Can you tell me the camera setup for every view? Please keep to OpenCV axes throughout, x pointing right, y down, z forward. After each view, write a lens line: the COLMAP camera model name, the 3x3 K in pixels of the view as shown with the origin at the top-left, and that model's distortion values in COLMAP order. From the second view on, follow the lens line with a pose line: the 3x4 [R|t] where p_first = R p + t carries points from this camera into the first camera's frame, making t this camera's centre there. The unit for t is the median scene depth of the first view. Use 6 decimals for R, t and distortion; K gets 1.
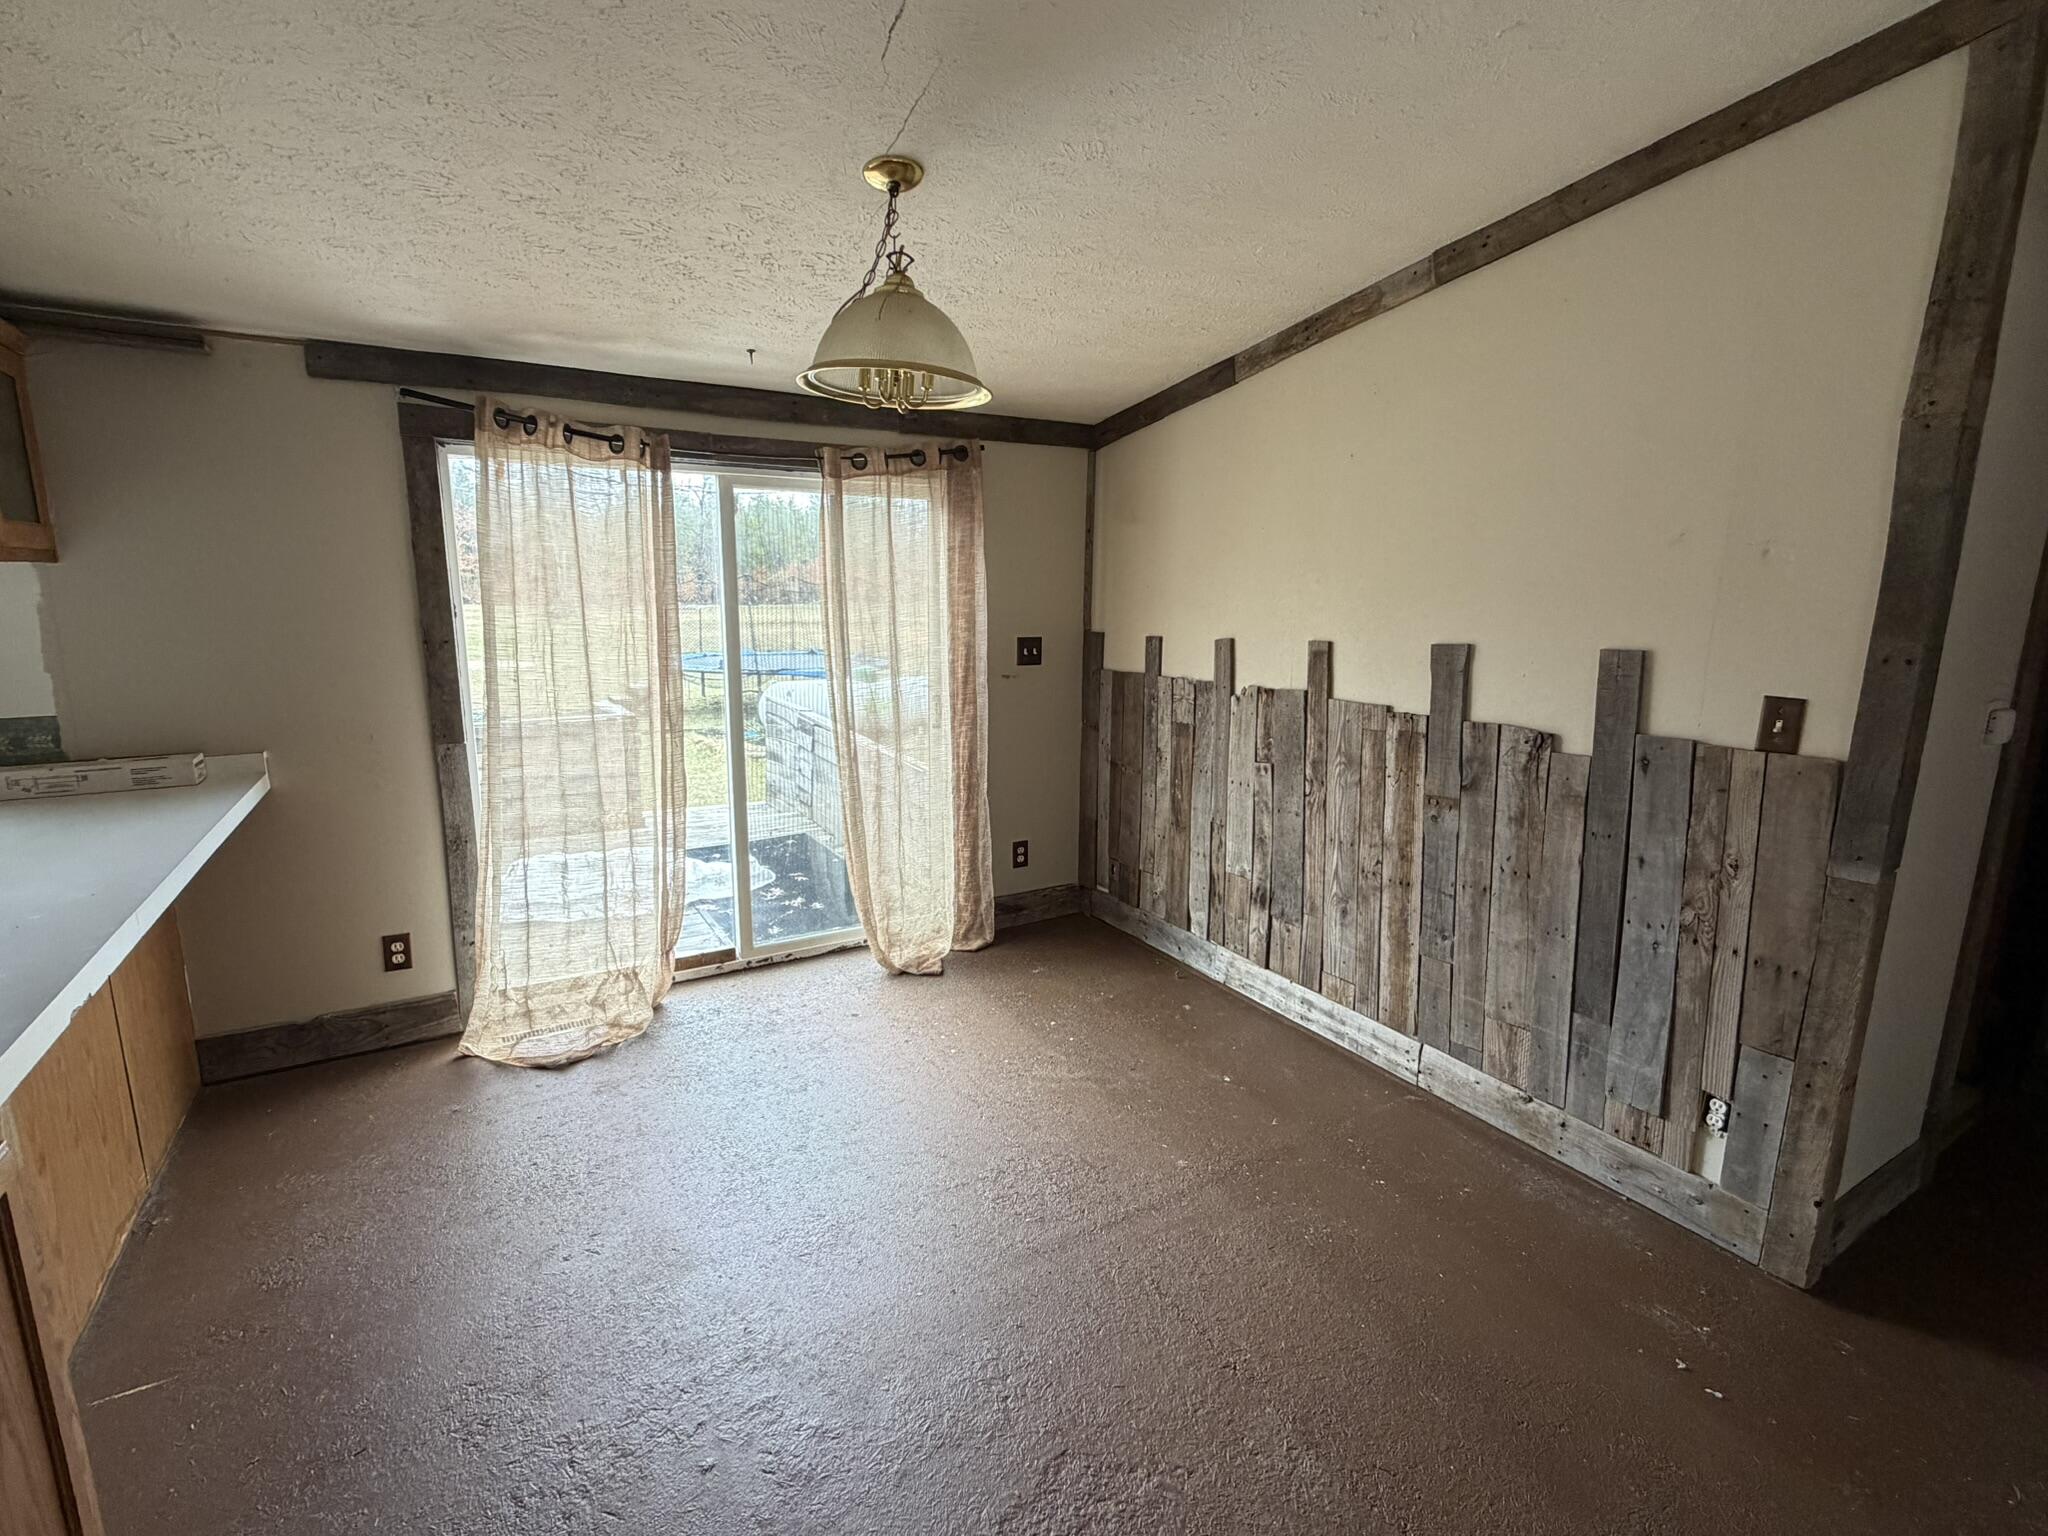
lens RADIAL K [[964.8, 0, 1029.0], [0, 964.8, 768.9], [0, 0, 1]] dist [0.002545, -0.002304]
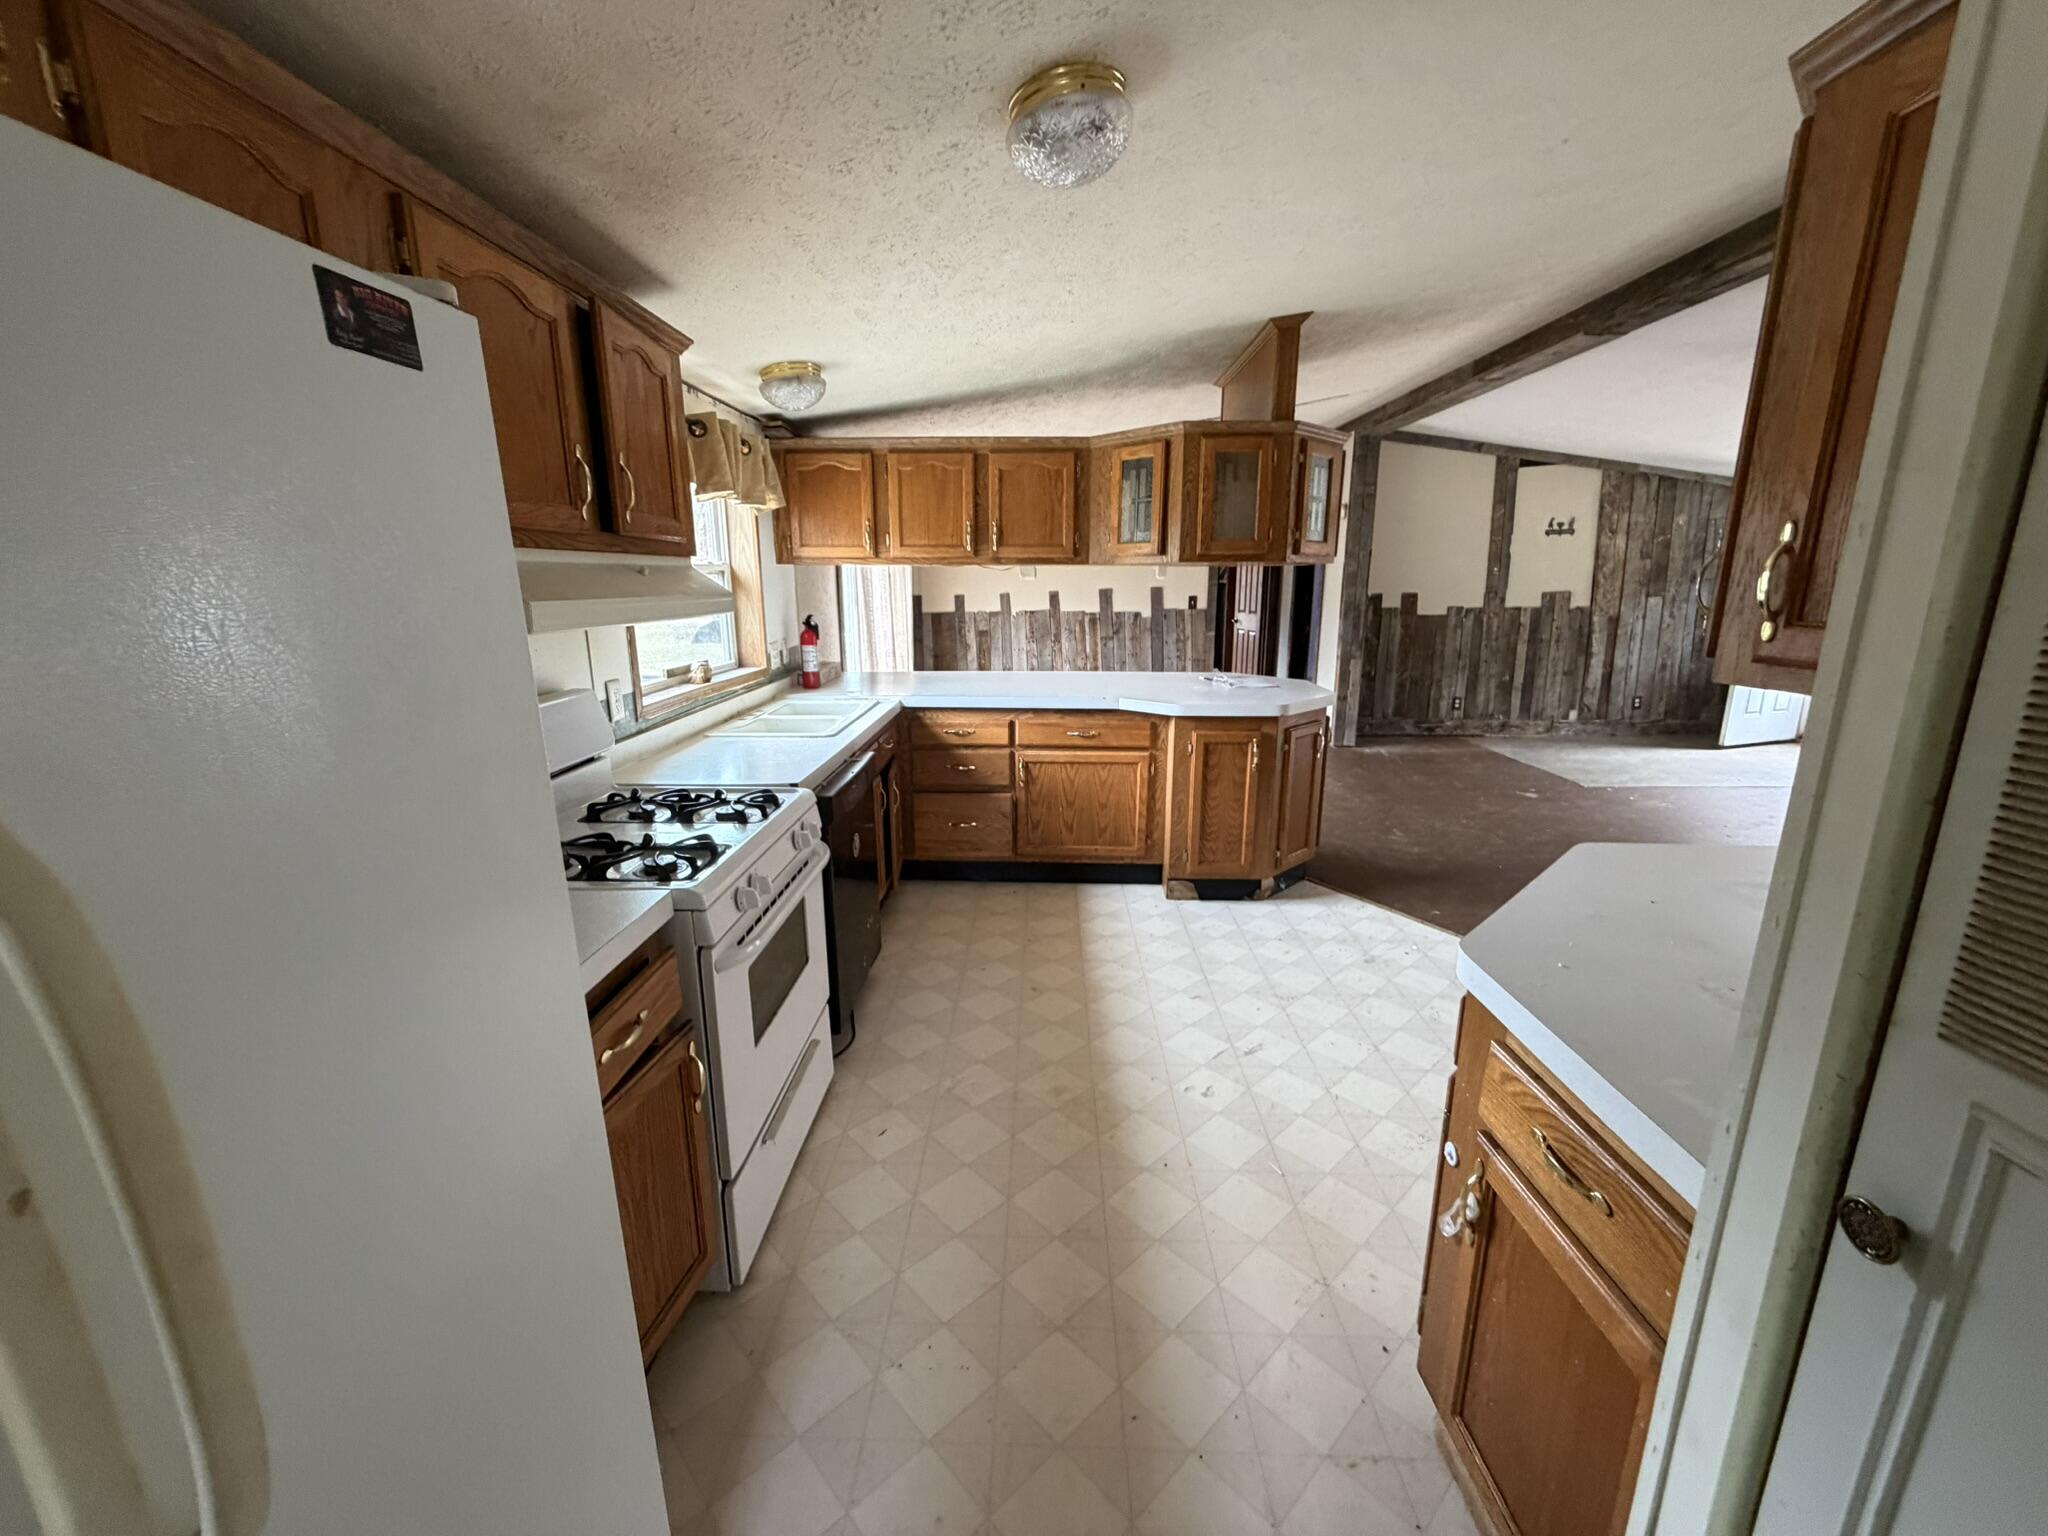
lens RADIAL K [[813.0, 0, 1008.4], [0, 813.0, 771.1], [0, 0, 1]] dist [-0.007186, 0.001147]
pose [[0.561253, -0.207917, 0.801103, -1.696883], [0.169579, 0.976285, 0.134576, 0.037357], [-0.810085, 0.060319, 0.583201, -0.240431]]
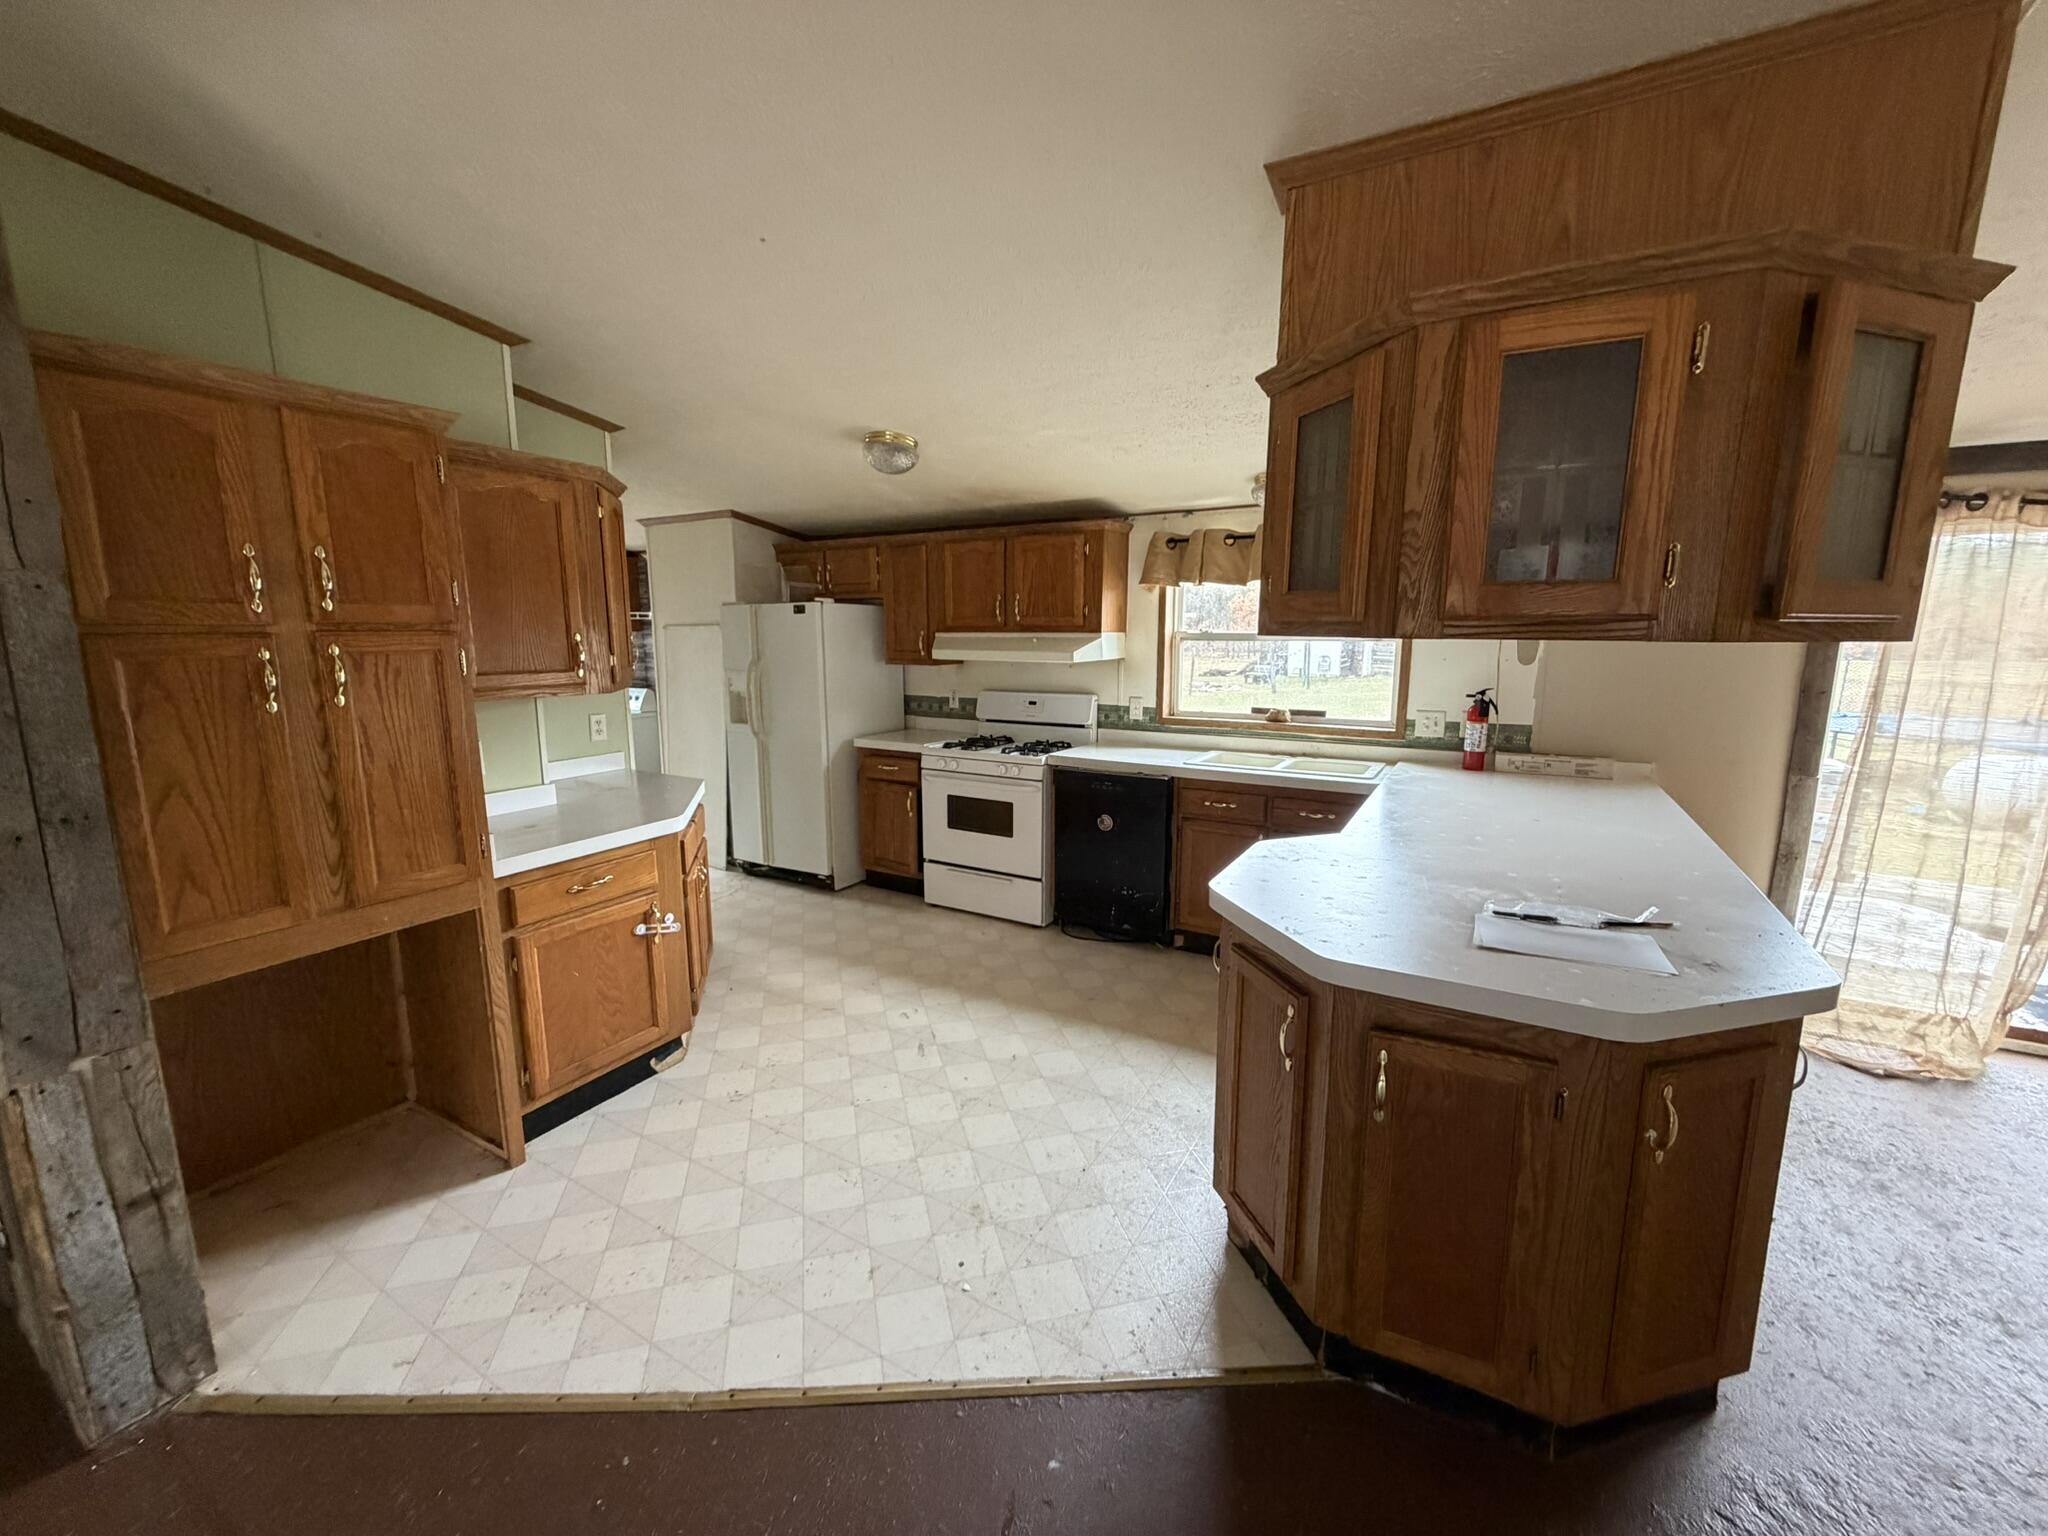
lens RADIAL K [[813.0, 0, 1015.7], [0, 813.0, 763.6], [0, 0, 1]] dist [-0.007186, 0.001147]
pose [[0.469145, 0.132410, -0.873139, -0.179379], [-0.157636, 0.985373, 0.064731, 0.048875], [0.868939, 0.107270, 0.483155, -0.346257]]
